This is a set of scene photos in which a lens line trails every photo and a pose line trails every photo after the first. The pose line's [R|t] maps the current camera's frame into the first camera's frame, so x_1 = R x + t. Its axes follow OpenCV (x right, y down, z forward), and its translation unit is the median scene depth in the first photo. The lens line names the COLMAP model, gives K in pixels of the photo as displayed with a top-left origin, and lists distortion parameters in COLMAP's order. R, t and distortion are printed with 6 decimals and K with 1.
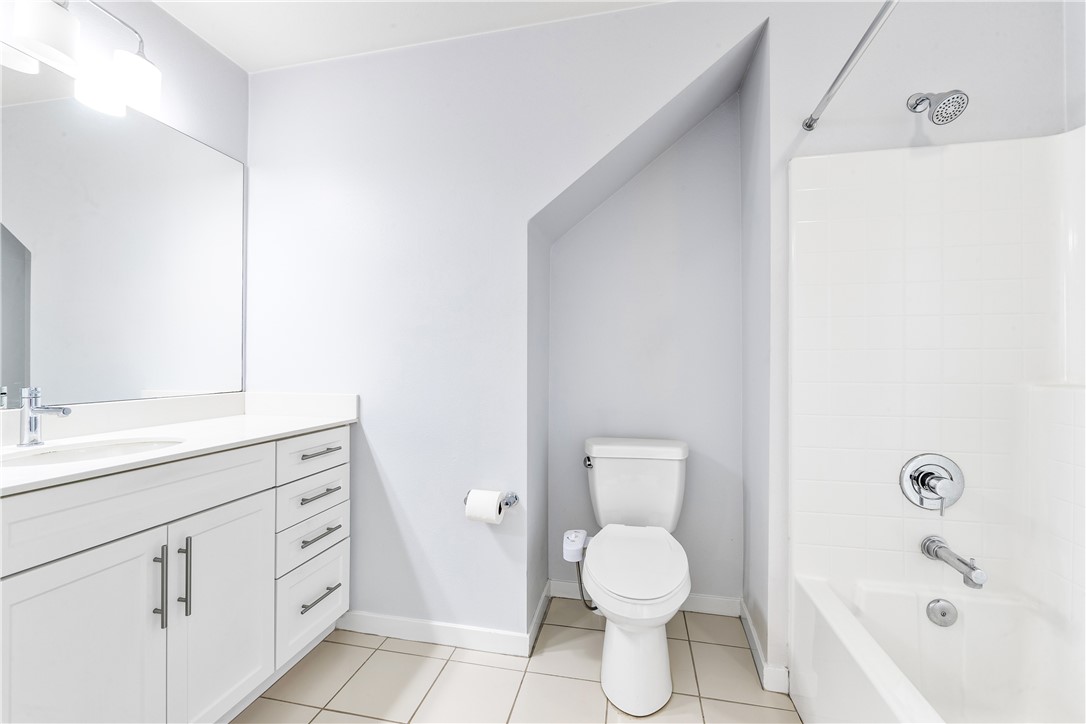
lens RADIAL K [[431.4, 0, 547.7], [0, 431.4, 367.8], [0, 0, 1]] dist [0.000007, 0.000011]
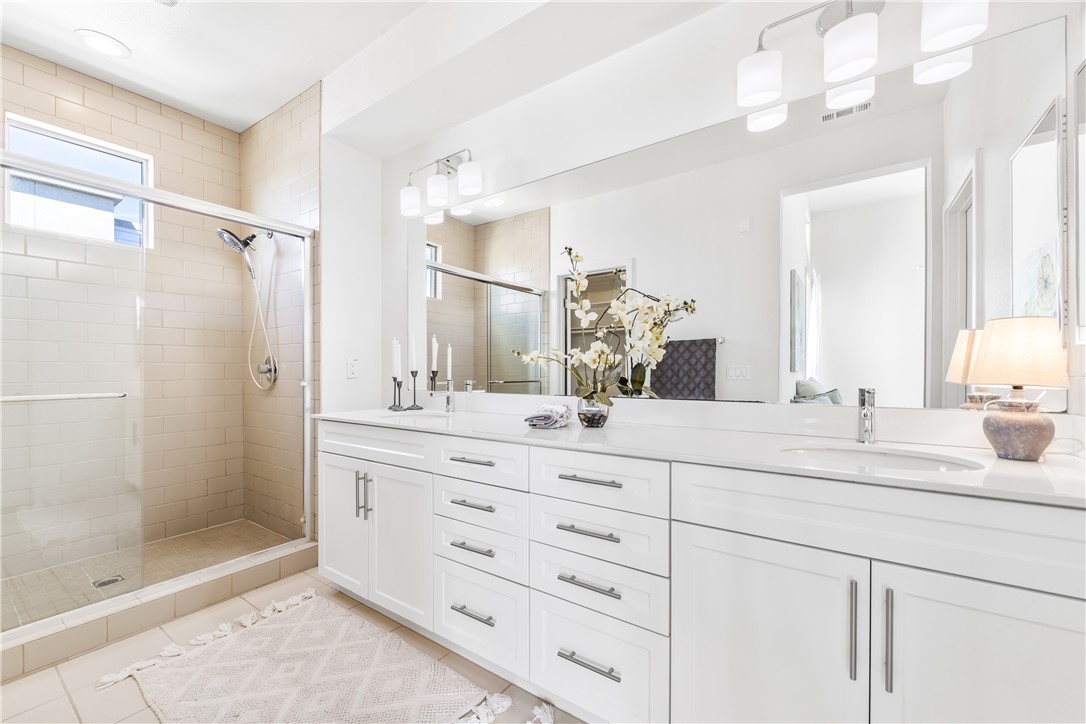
lens RADIAL K [[451.2, 0, 543.0], [0, 451.2, 362.0], [0, 0, 1]] dist [0.001406, 0.000147]
pose [[-0.408727, -0.008457, -0.912617, 0.259444], [0.001833, 0.999947, -0.010087, -0.009252], [0.912655, -0.005796, -0.408690, 1.261917]]
